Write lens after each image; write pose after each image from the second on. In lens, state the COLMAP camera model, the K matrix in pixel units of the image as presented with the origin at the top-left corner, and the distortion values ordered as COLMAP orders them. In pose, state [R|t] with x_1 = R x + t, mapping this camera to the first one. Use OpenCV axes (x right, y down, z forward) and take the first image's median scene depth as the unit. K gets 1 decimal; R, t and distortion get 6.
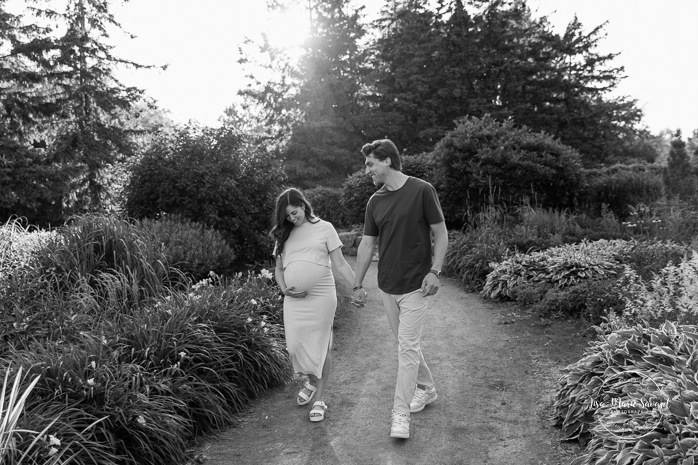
lens RADIAL K [[596.5, 0, 349.0], [0, 596.5, 246.5], [0, 0, 1]] dist [-0.001655, 0.000999]
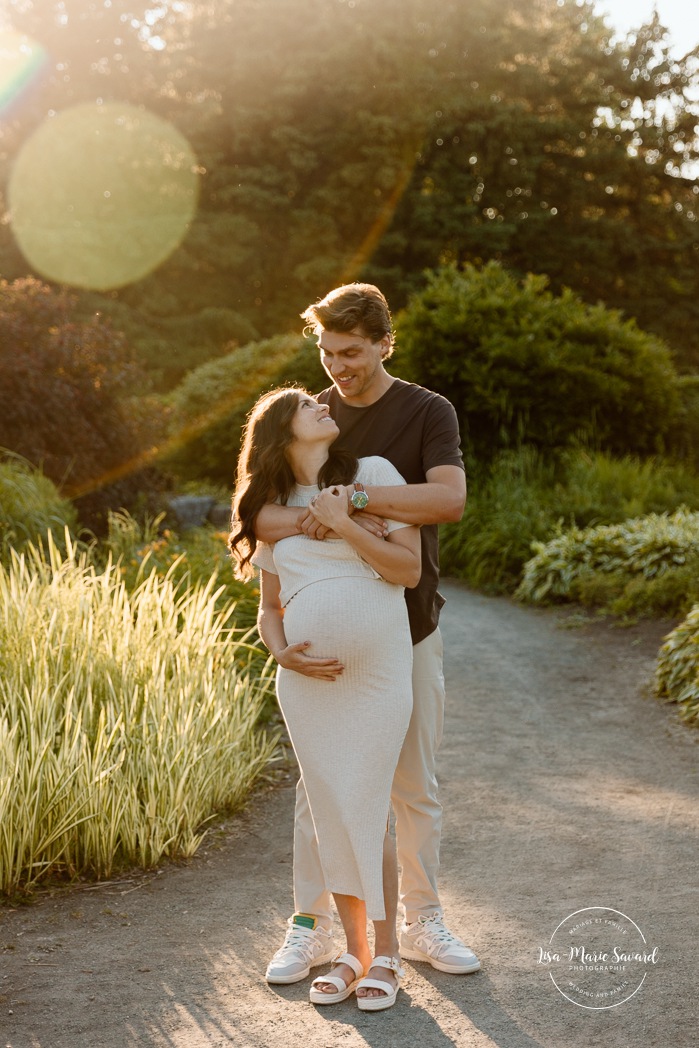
lens RADIAL K [[1804.6, 0, 349.5], [0, 1804.6, 524.0], [0, 0, 1]] dist [0.141334, -1.322548]
pose [[0.979261, 0.016097, 0.201960, -0.237040], [-0.010985, 0.999591, -0.026406, 0.045533], [-0.202303, 0.023640, 0.979038, -0.563373]]
